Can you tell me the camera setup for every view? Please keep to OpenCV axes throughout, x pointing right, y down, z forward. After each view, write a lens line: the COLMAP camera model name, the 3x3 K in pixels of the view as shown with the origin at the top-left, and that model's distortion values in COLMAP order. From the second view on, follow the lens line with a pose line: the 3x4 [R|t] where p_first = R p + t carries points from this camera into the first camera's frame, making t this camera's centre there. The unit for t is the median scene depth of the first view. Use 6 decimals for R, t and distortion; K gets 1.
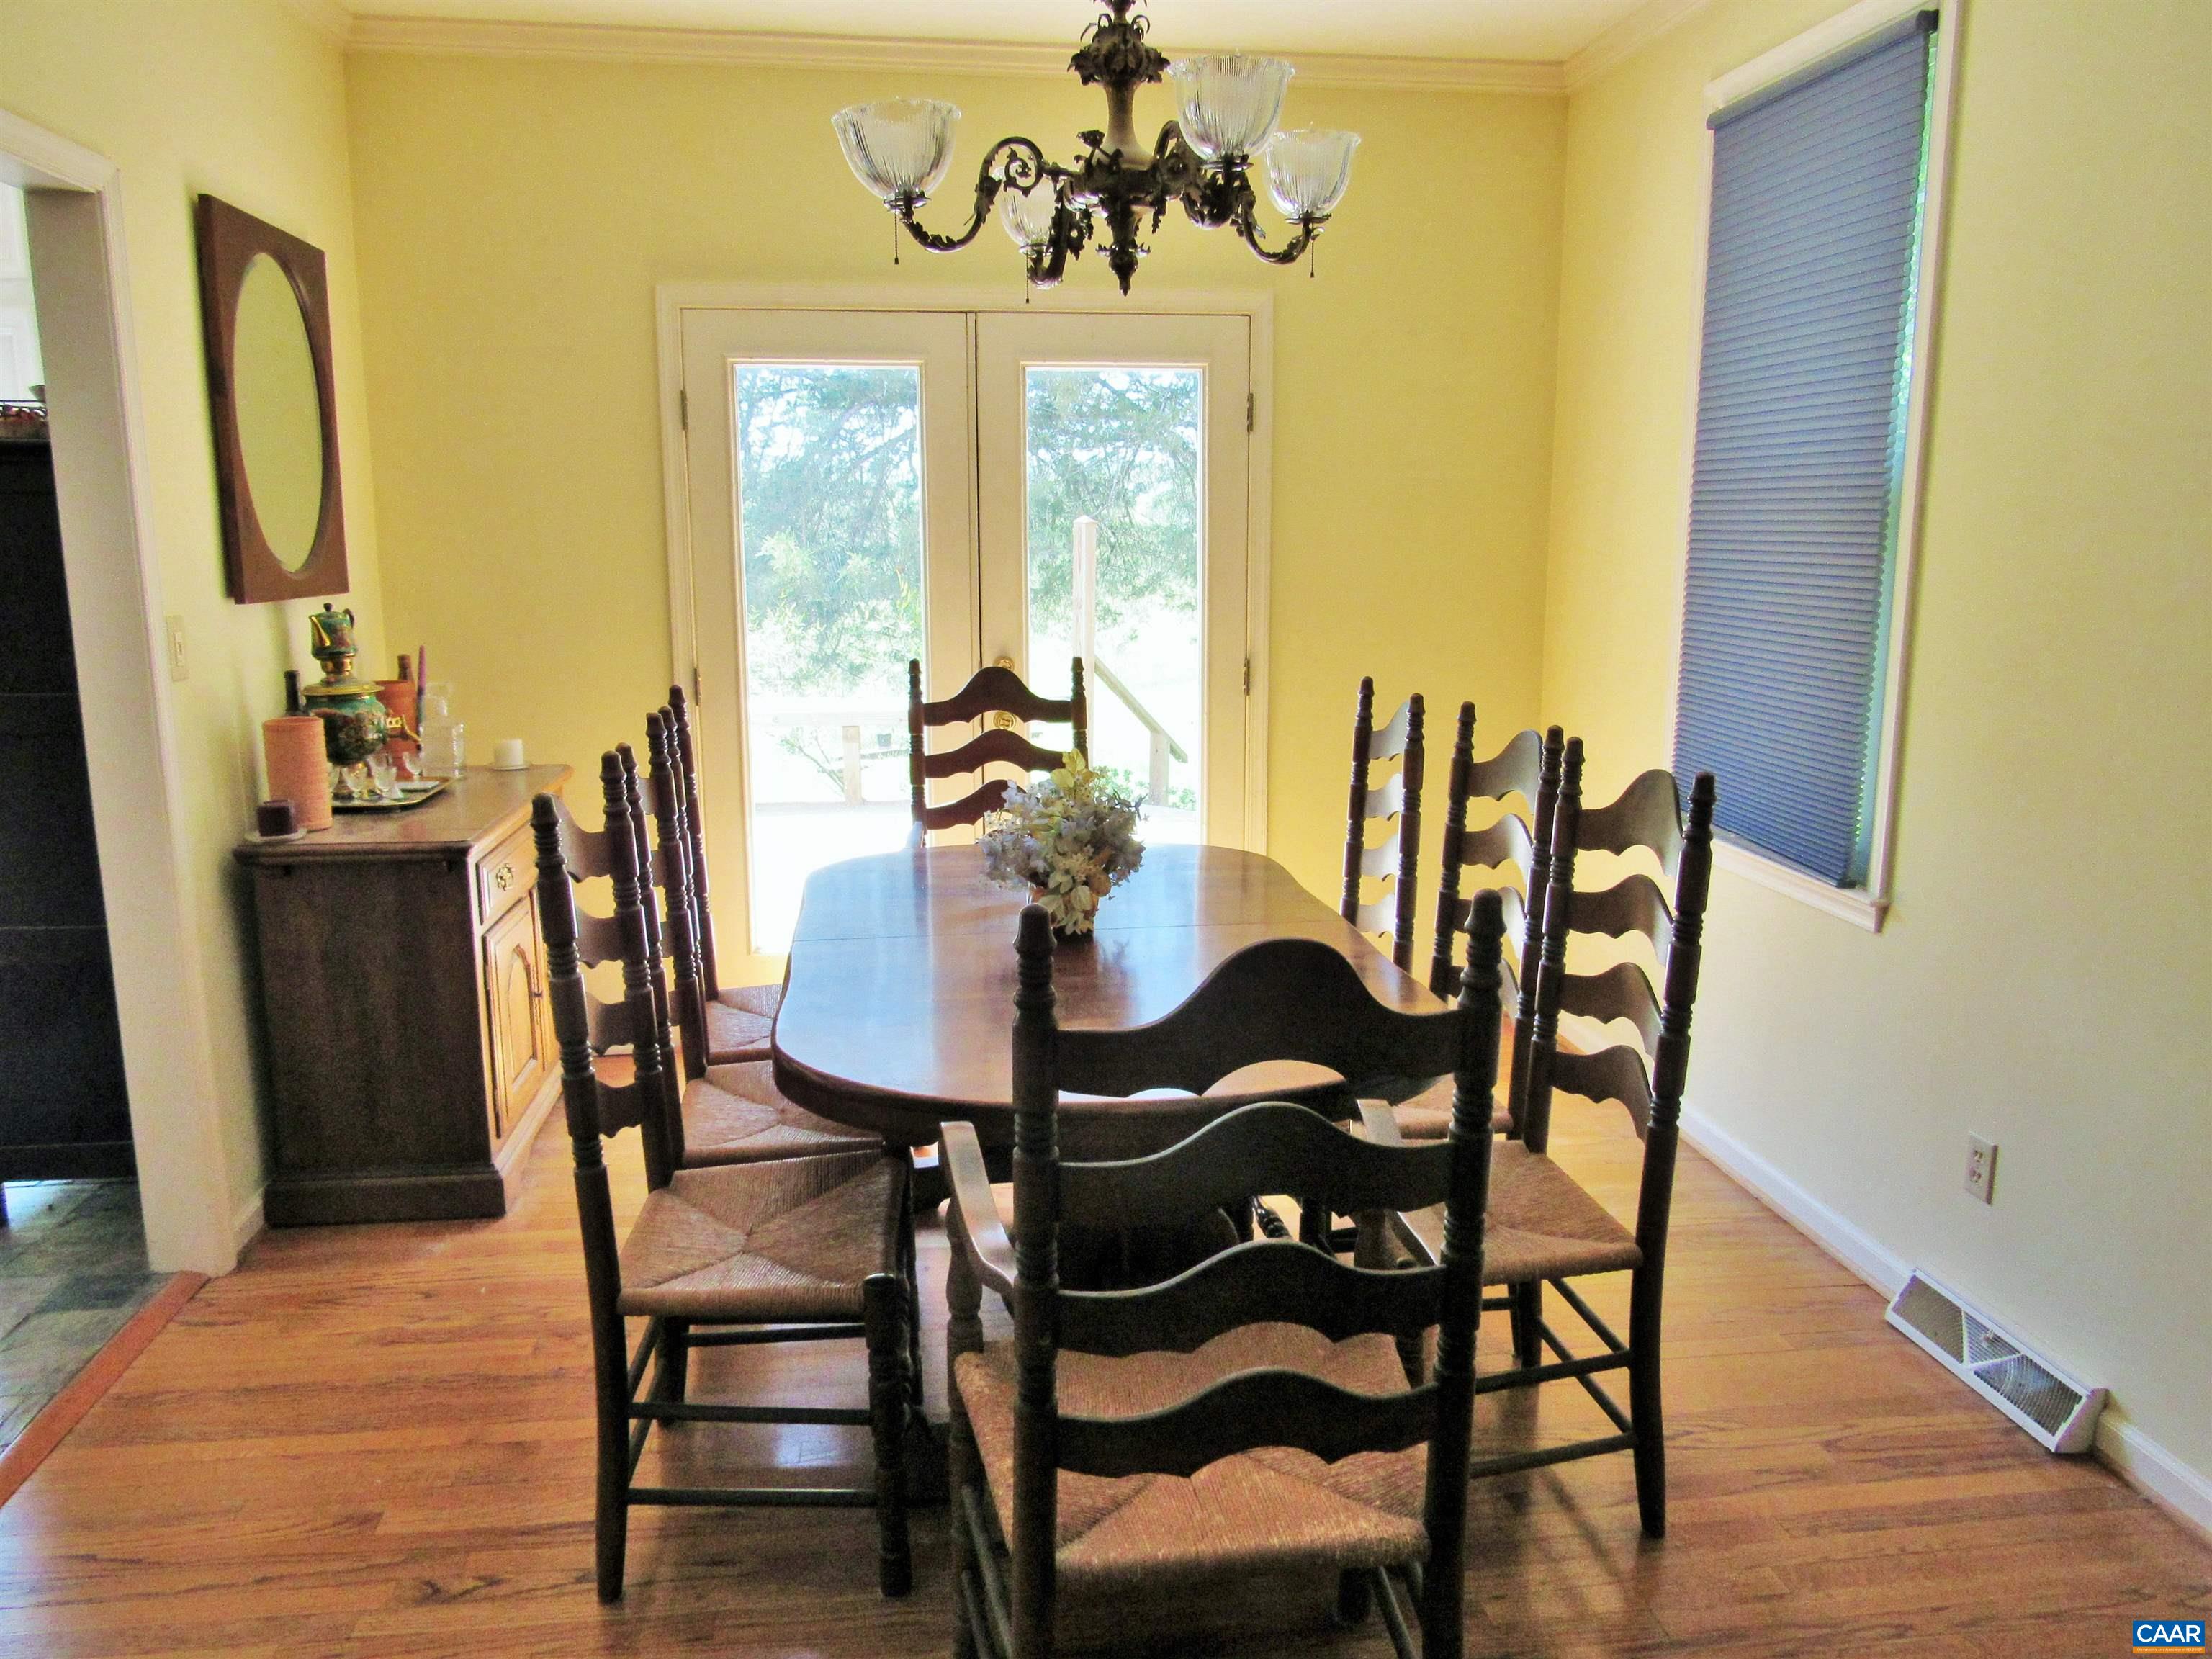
lens RADIAL K [[1591.1, 0, 1099.3], [0, 1591.1, 828.0], [0, 0, 1]] dist [-0.024301, 0.006359]
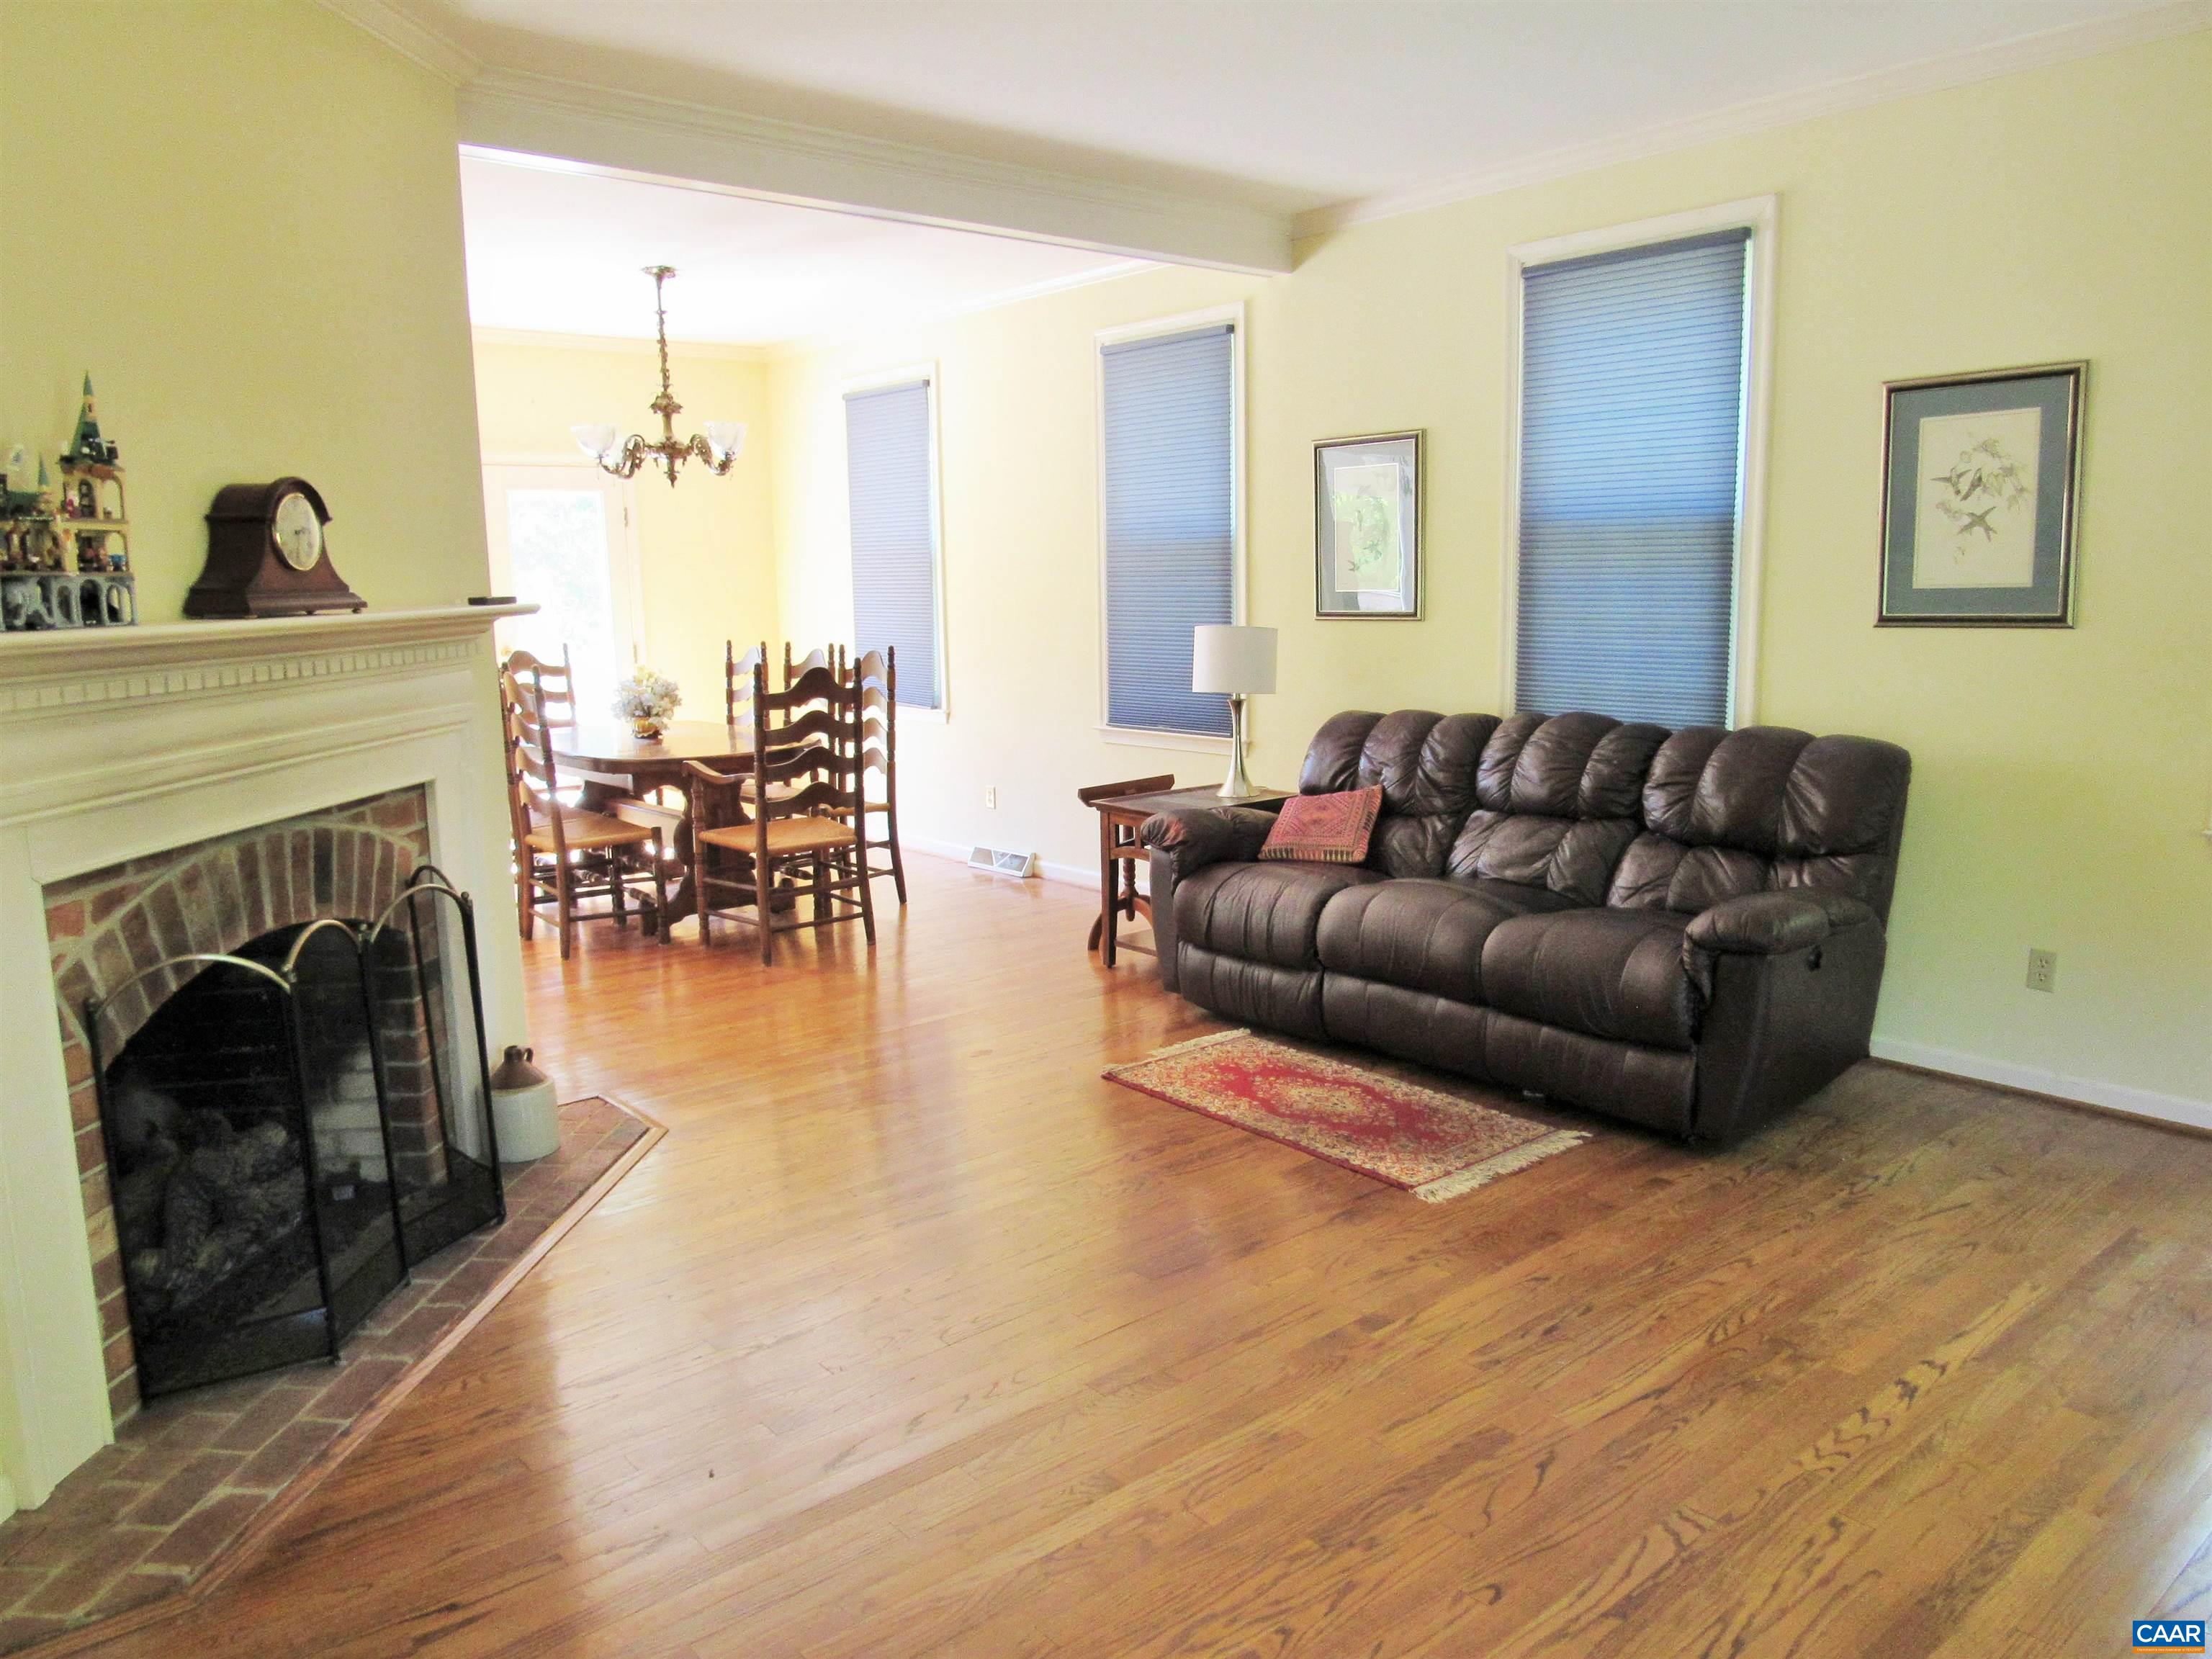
lens RADIAL K [[1591.1, 0, 1106.0], [0, 1591.1, 828.7], [0, 0, 1]] dist [-0.024301, 0.006359]
pose [[0.840625, -0.100990, 0.532119, -0.856244], [0.119072, 0.992886, 0.000331, 0.328817], [-0.528366, 0.063082, 0.846670, -1.645313]]
